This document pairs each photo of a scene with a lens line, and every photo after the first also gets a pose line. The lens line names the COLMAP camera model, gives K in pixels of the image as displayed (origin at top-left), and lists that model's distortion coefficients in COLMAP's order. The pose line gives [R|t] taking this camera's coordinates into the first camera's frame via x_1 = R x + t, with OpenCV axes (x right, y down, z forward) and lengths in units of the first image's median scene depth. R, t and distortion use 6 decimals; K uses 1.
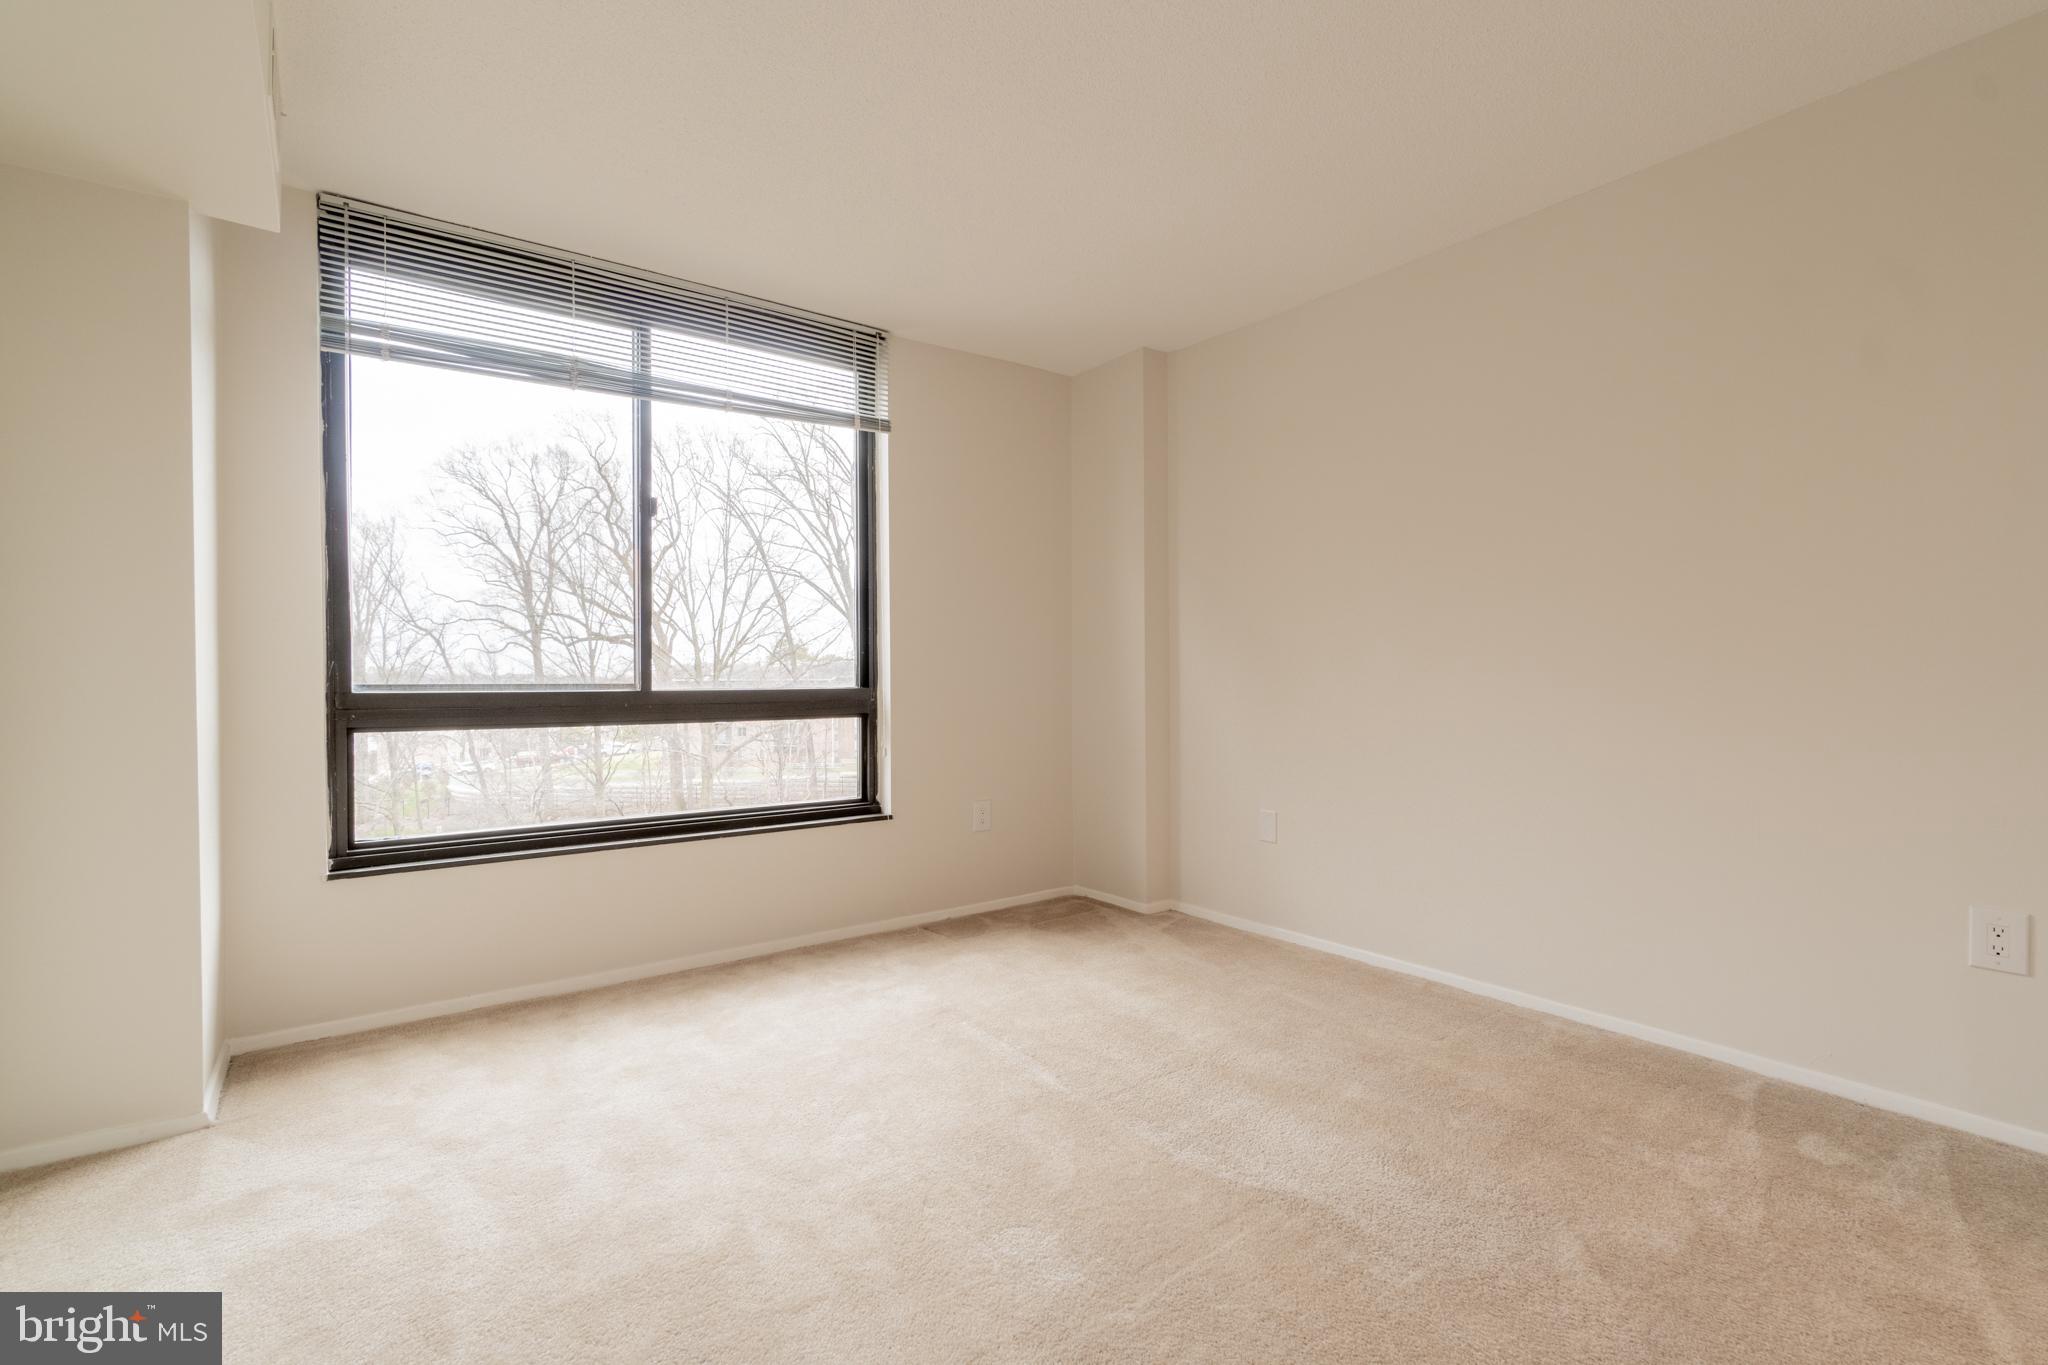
lens RADIAL K [[893.0, 0, 1023.7], [0, 893.0, 689.4], [0, 0, 1]] dist [-0.005817, -0.000084]
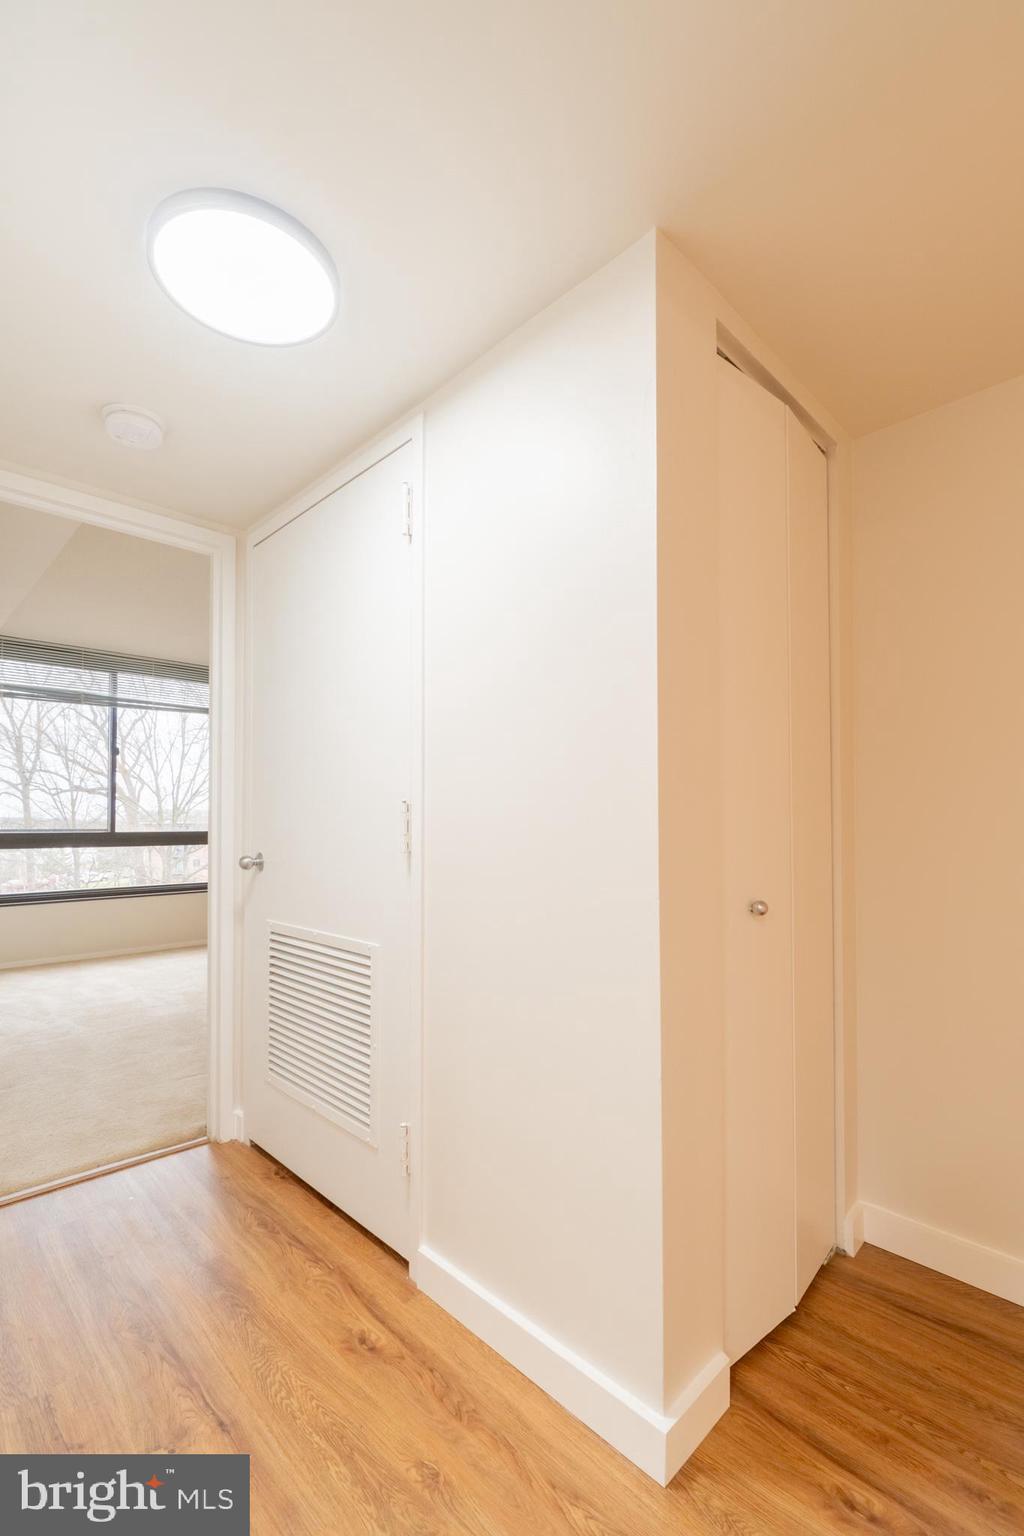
lens RADIAL K [[669.7, 0, 510.7], [0, 669.7, 812.5], [0, 0, 1]] dist [-0.005817, -0.000084]
pose [[0.991507, 0.004094, 0.129990, 0.374113], [-0.000696, 0.999657, -0.026179, -0.005033], [-0.130053, 0.025866, 0.991170, -0.852234]]
